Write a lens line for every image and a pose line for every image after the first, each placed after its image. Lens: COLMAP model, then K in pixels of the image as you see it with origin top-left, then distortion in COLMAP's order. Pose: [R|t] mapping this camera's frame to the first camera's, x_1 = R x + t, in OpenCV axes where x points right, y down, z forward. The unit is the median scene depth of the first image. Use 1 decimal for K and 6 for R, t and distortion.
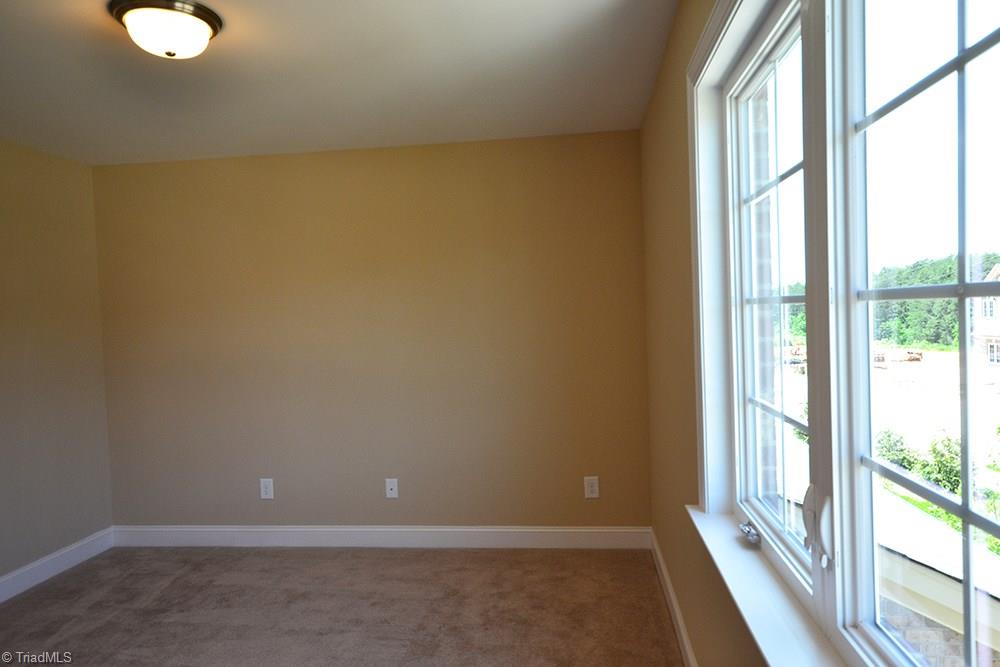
lens RADIAL K [[670.4, 0, 500.0], [0, 670.4, 335.8], [0, 0, 1]] dist [0.026128, 0.014283]
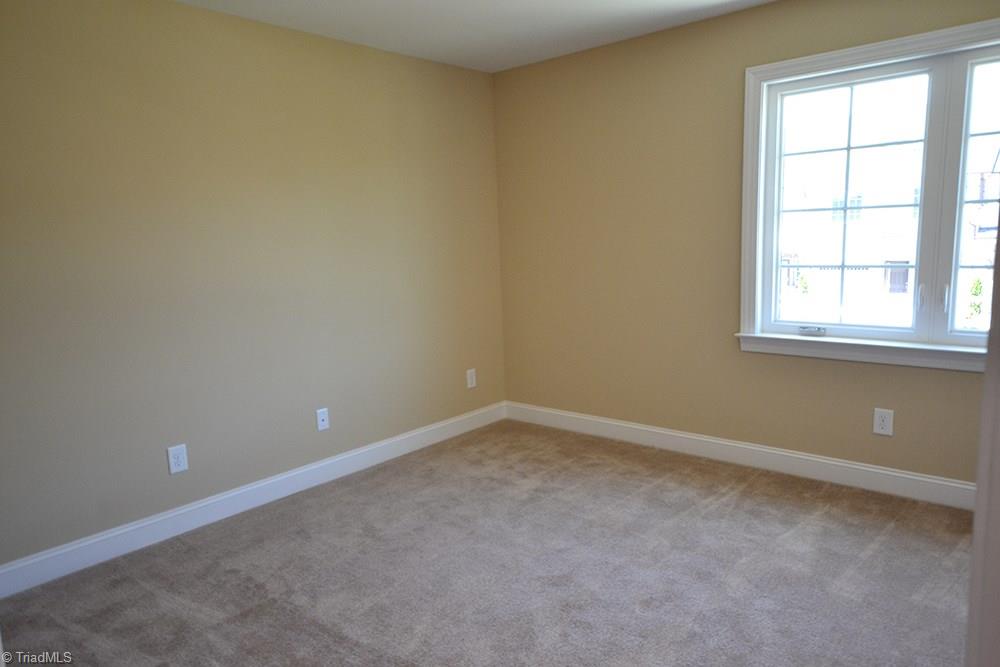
lens RADIAL K [[670.4, 0, 499.9], [0, 670.4, 329.6], [0, 0, 1]] dist [0.026128, 0.014283]
pose [[0.557468, -0.106627, 0.823323, -0.795141], [0.041688, 0.994062, 0.100512, 0.024452], [-0.829151, -0.021710, 0.558603, 0.300846]]
